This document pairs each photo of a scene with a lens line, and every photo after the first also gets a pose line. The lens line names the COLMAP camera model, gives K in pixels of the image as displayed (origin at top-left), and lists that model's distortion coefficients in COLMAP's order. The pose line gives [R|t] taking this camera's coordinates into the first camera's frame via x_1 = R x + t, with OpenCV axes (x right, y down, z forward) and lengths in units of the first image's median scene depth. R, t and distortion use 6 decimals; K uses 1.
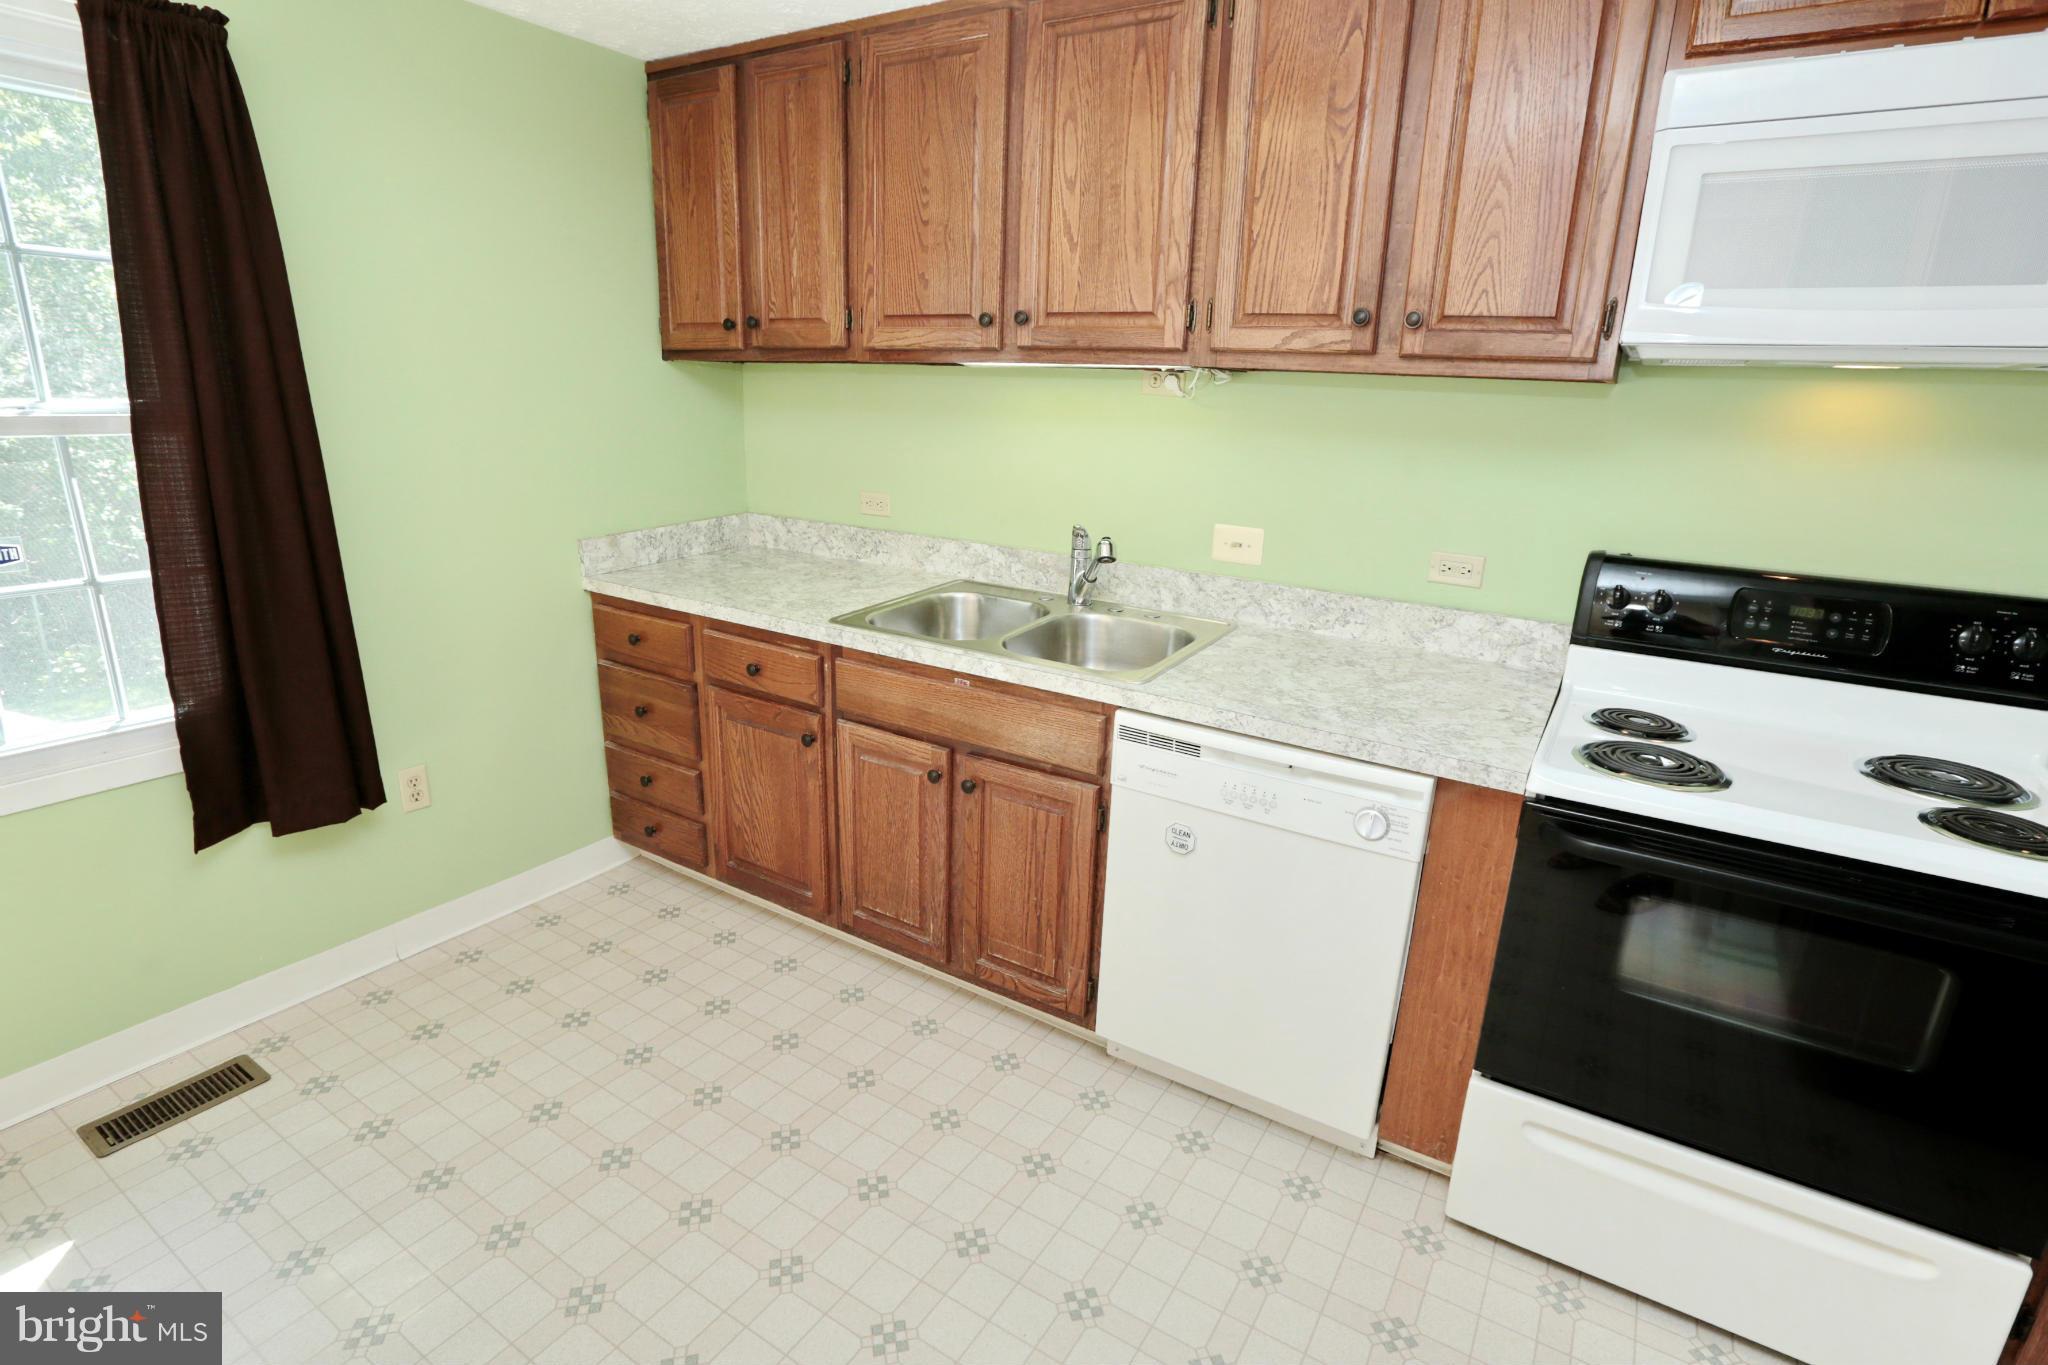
lens RADIAL K [[1006.9, 0, 1024.0], [0, 1006.9, 682.5], [0, 0, 1]] dist [-0.083082, 0.050716]
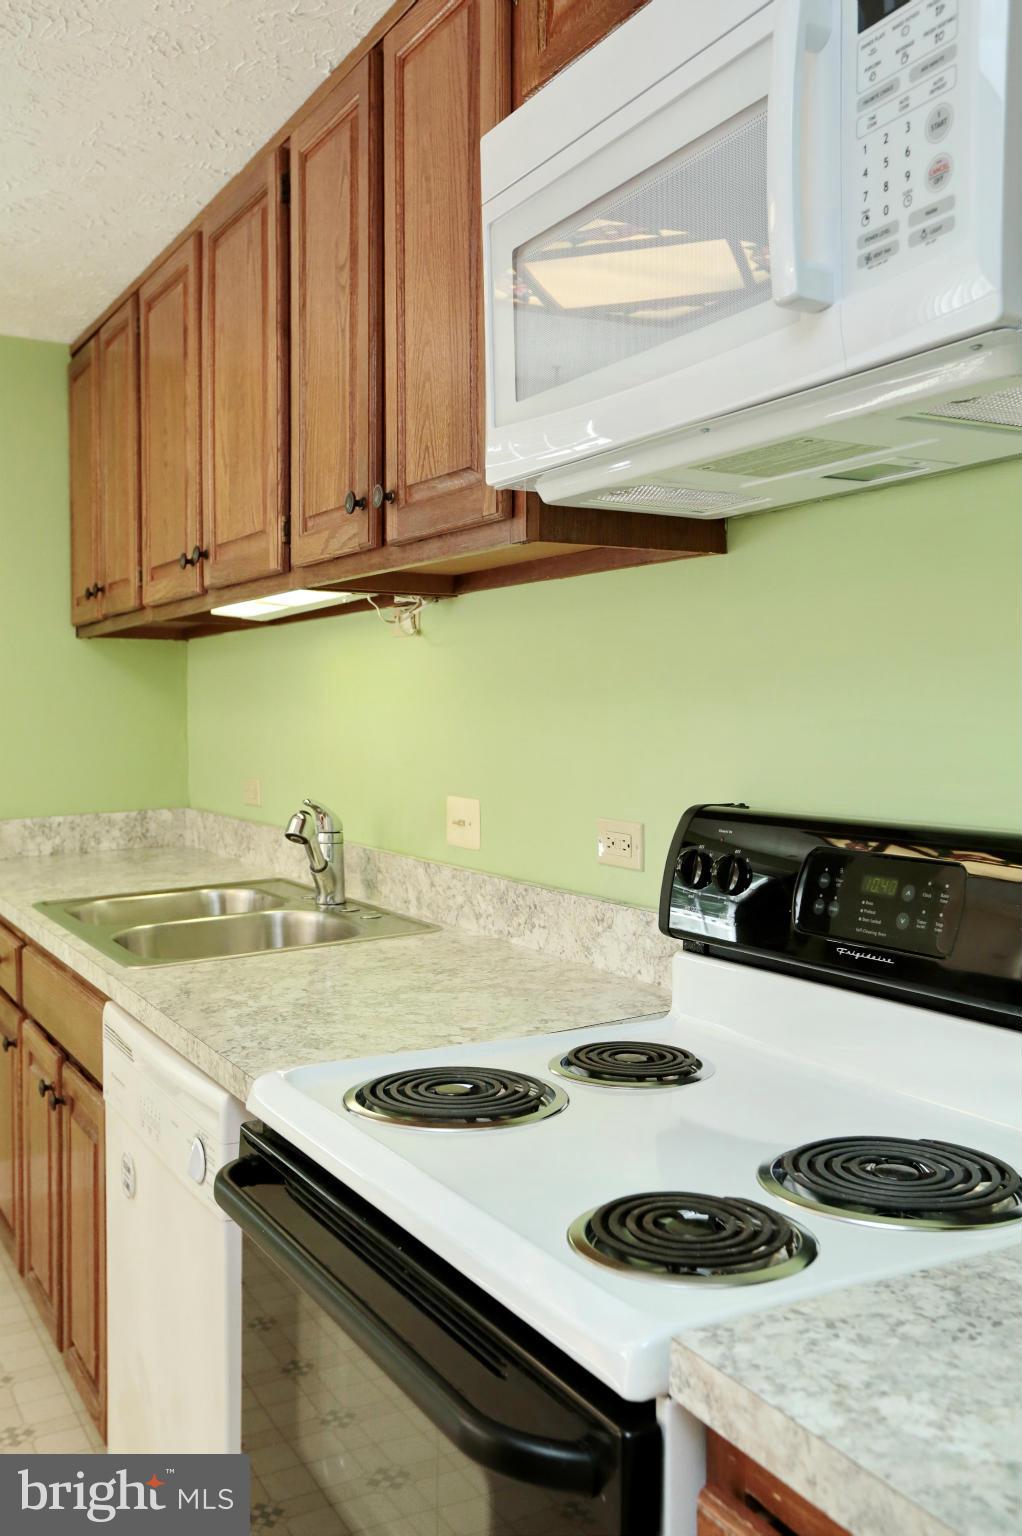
lens RADIAL K [[1397.1, 0, 511.0], [0, 1397.1, 768.0], [0, 0, 1]] dist [-0.002581, 0.001253]
pose [[0.876746, -0.012107, -0.480802, 0.819689], [-0.110681, 0.967773, -0.226198, 0.058011], [0.468045, 0.251534, 0.847151, 0.147687]]
